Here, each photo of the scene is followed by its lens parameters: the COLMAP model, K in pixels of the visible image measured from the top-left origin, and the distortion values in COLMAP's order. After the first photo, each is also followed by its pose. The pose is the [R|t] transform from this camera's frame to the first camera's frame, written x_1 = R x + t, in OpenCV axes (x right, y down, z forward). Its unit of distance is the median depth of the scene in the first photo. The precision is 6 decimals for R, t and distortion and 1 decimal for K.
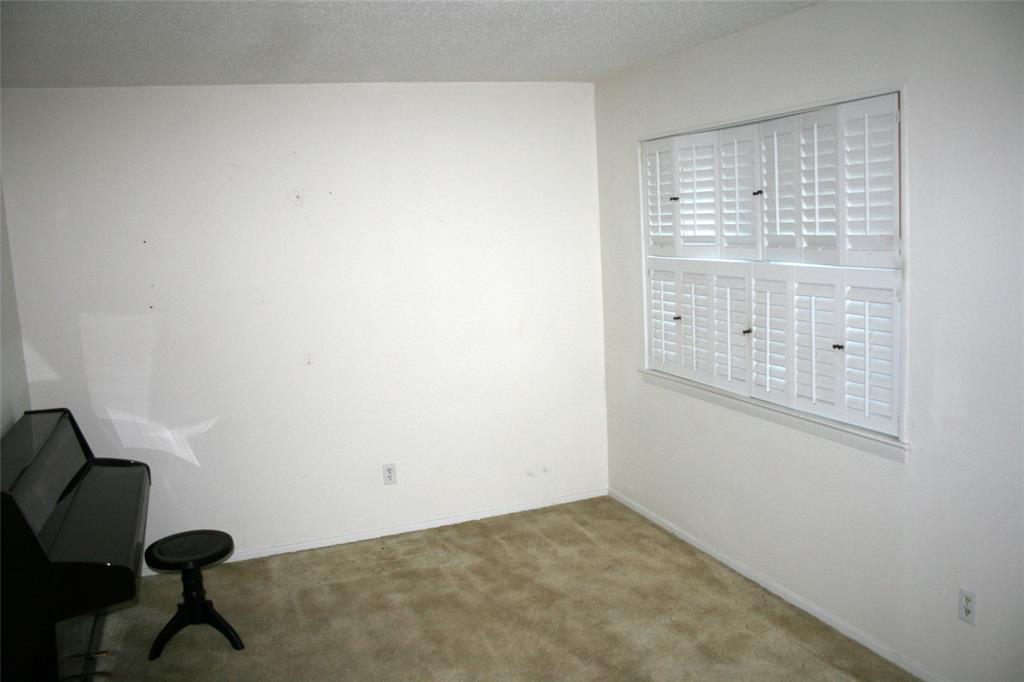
lens RADIAL K [[898.0, 0, 513.9], [0, 898.0, 355.1], [0, 0, 1]] dist [-0.122420, 0.154435]
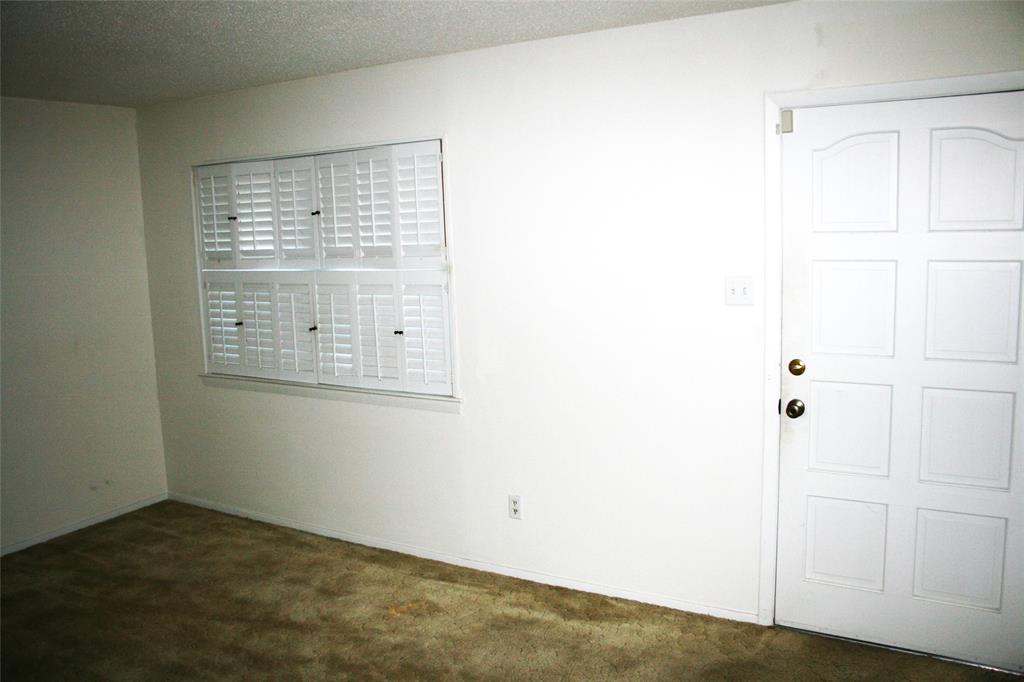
lens RADIAL K [[898.0, 0, 513.9], [0, 898.0, 355.1], [0, 0, 1]] dist [-0.122420, 0.154435]
pose [[0.817480, -0.080929, 0.570242, -0.203625], [0.091548, 0.995750, 0.010076, 0.021664], [-0.568634, 0.043968, 0.821415, -0.134311]]
